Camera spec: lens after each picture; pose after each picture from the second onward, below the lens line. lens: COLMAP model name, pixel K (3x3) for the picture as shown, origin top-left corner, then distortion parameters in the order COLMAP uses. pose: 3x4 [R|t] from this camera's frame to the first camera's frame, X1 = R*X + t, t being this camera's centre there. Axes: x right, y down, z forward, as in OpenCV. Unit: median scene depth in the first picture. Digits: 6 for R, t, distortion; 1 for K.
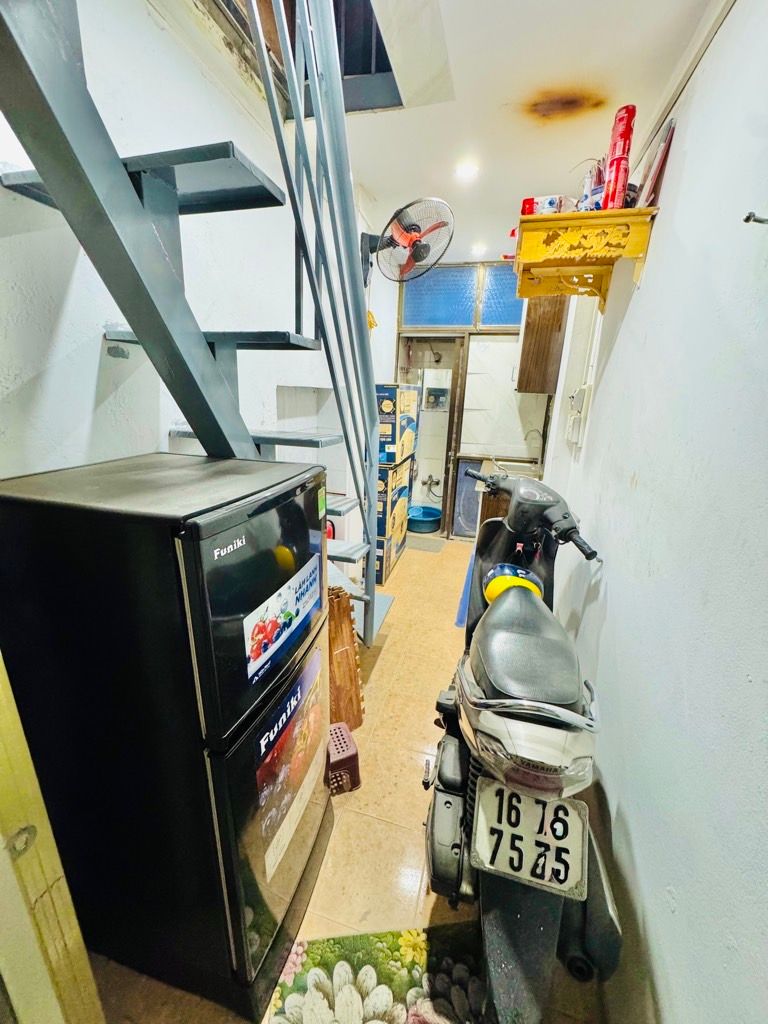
lens RADIAL K [[411.3, 0, 383.0], [0, 411.3, 513.7], [0, 0, 1]] dist [-0.004952, 0.001016]
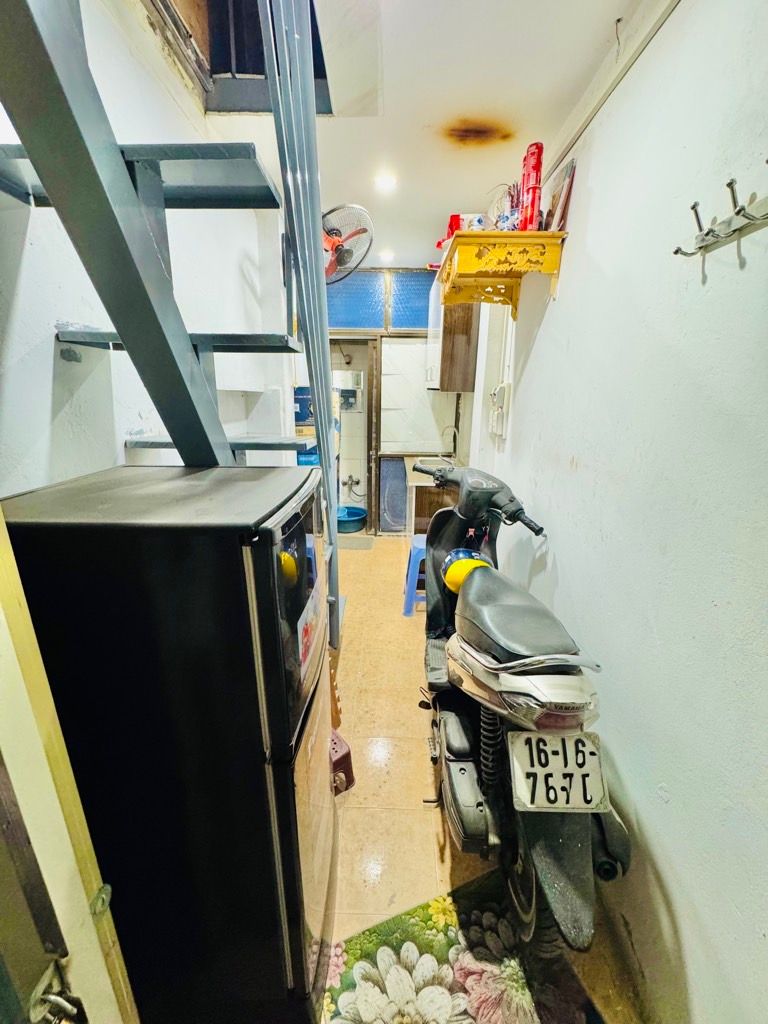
lens RADIAL K [[411.3, 0, 384.9], [0, 411.3, 513.8], [0, 0, 1]] dist [-0.004952, 0.001016]
pose [[0.966504, -0.093508, 0.239012, -0.181686], [0.094352, 0.995507, 0.007930, 0.003037], [-0.238679, 0.014887, 0.970984, -0.011681]]
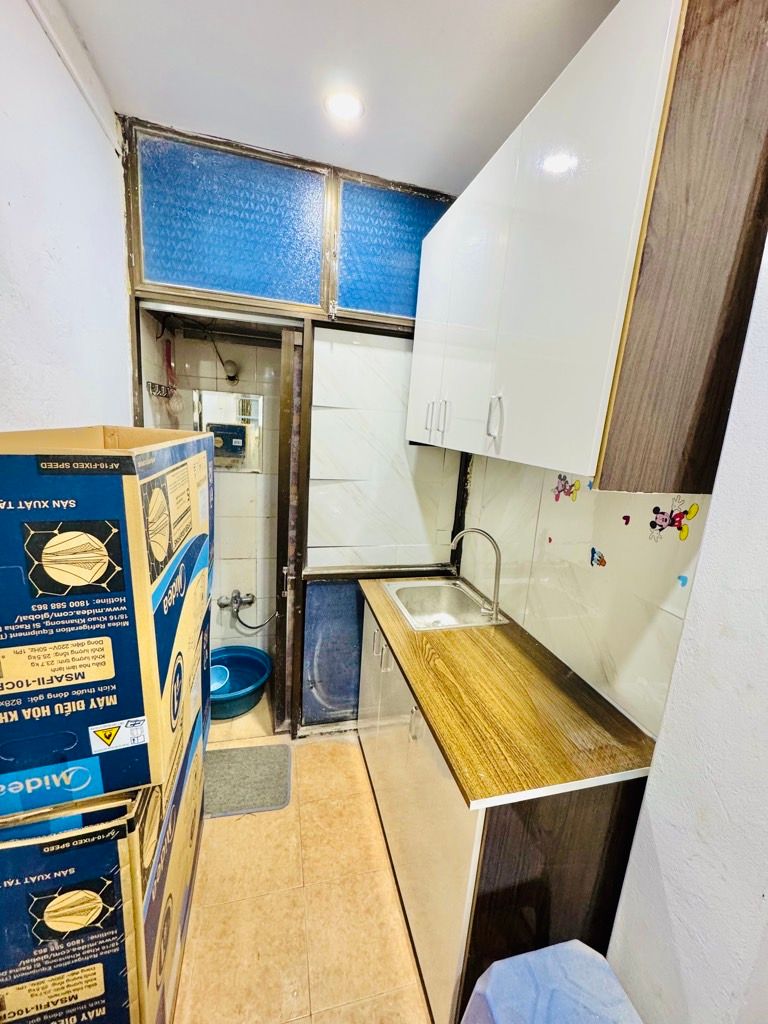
lens RADIAL K [[411.3, 0, 388.2], [0, 411.3, 510.8], [0, 0, 1]] dist [-0.004952, 0.001016]
pose [[0.858696, -0.078576, 0.506426, 0.083656], [0.112645, 0.992948, -0.036938, -0.519809], [-0.499953, 0.088765, 0.861492, 1.490964]]
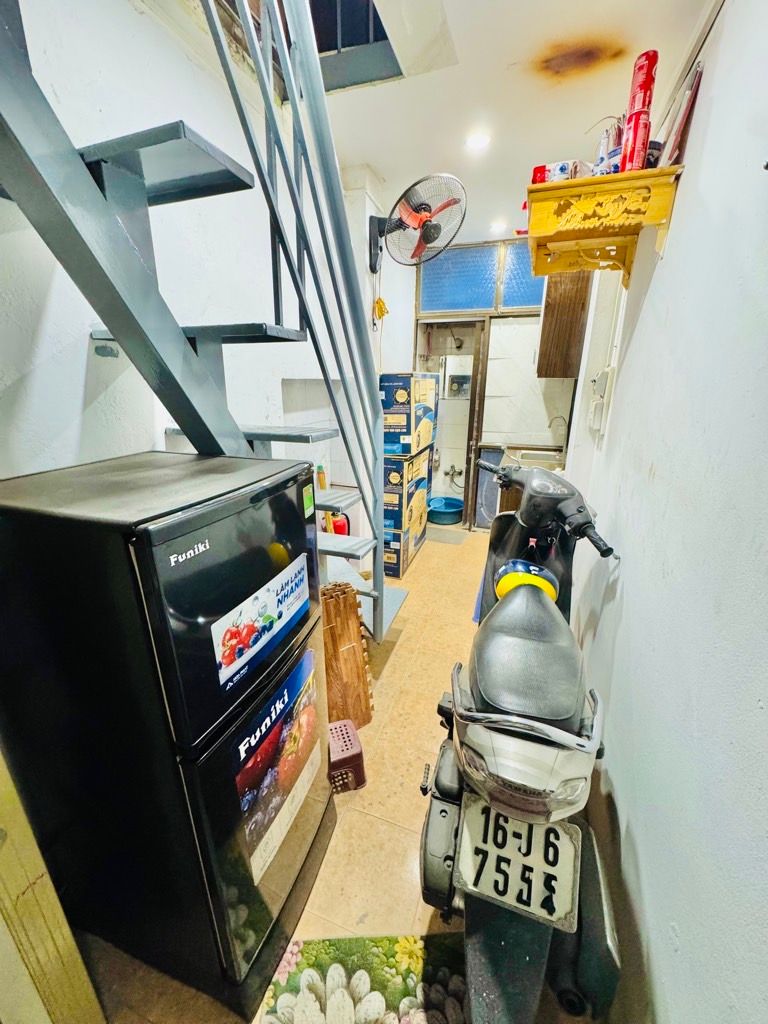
lens RADIAL K [[411.3, 0, 382.5], [0, 411.3, 513.9], [0, 0, 1]] dist [-0.004952, 0.001016]
pose [[0.997150, -0.007800, -0.075034, 0.071911], [0.009667, 0.999652, 0.024560, -0.013491], [0.074817, -0.025215, 0.996878, 0.037515]]
